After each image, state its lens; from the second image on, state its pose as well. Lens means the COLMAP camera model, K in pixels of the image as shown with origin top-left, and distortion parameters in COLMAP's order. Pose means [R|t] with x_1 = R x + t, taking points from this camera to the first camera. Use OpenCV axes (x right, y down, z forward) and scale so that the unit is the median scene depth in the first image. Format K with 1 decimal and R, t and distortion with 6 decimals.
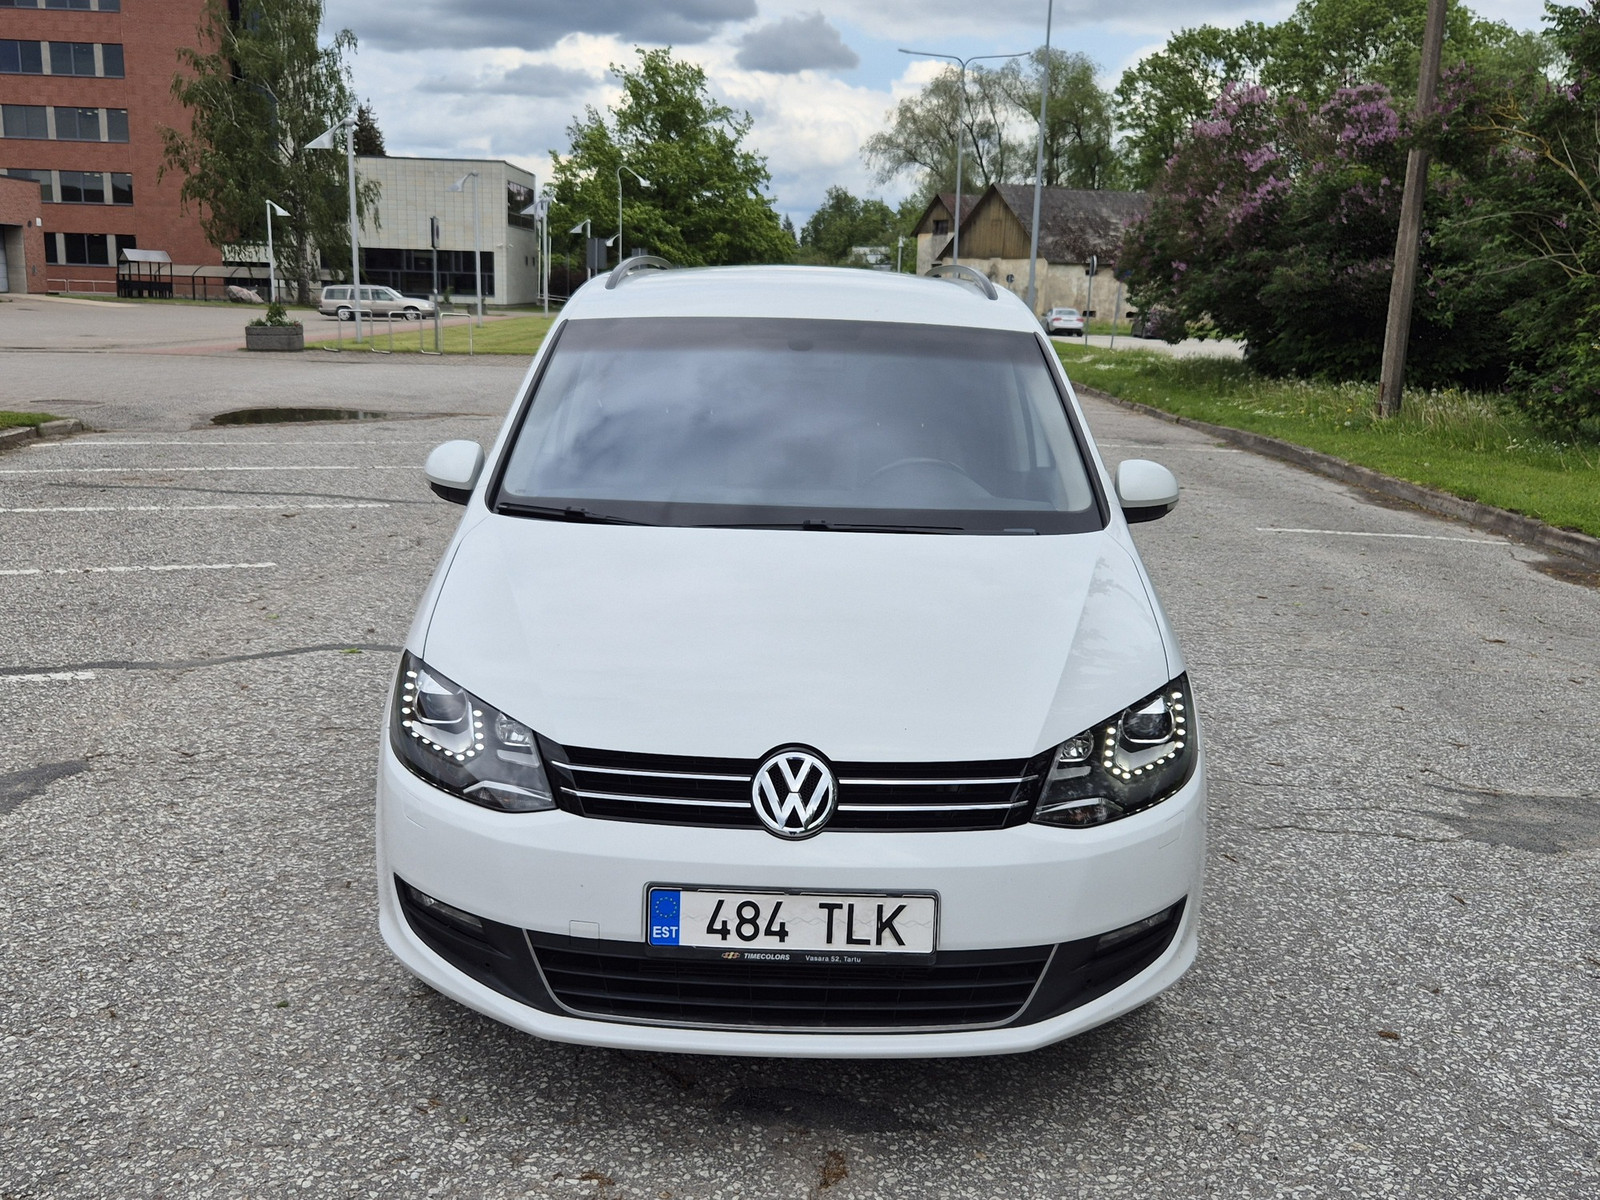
lens RADIAL K [[1538.1, 0, 791.8], [0, 1538.1, 614.2], [0, 0, 1]] dist [0.040178, 0.000000]
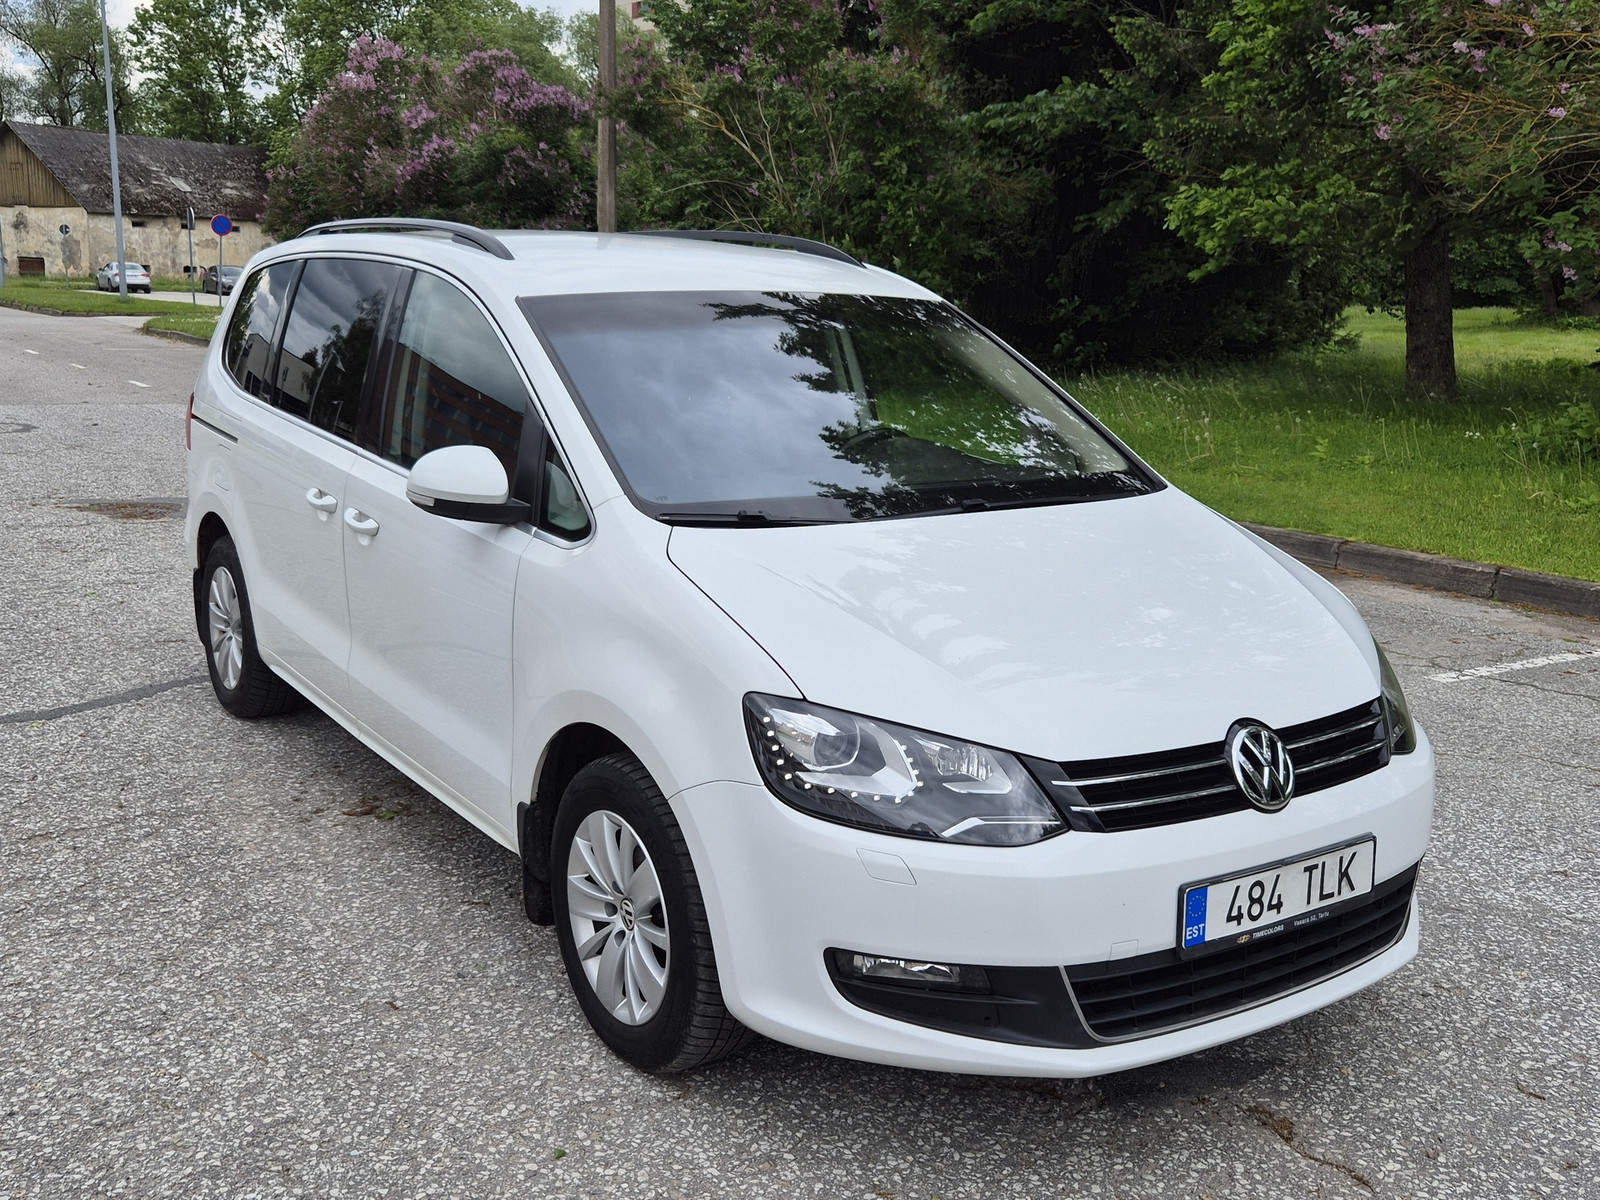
lens RADIAL K [[1538.1, 0, 793.1], [0, 1538.1, 592.1], [0, 0, 1]] dist [0.040178, 0.000000]
pose [[0.835459, -0.121109, 0.536042, -0.108938], [0.113375, 0.992415, 0.047515, -0.011153], [-0.537731, 0.021077, 0.842853, 0.042892]]
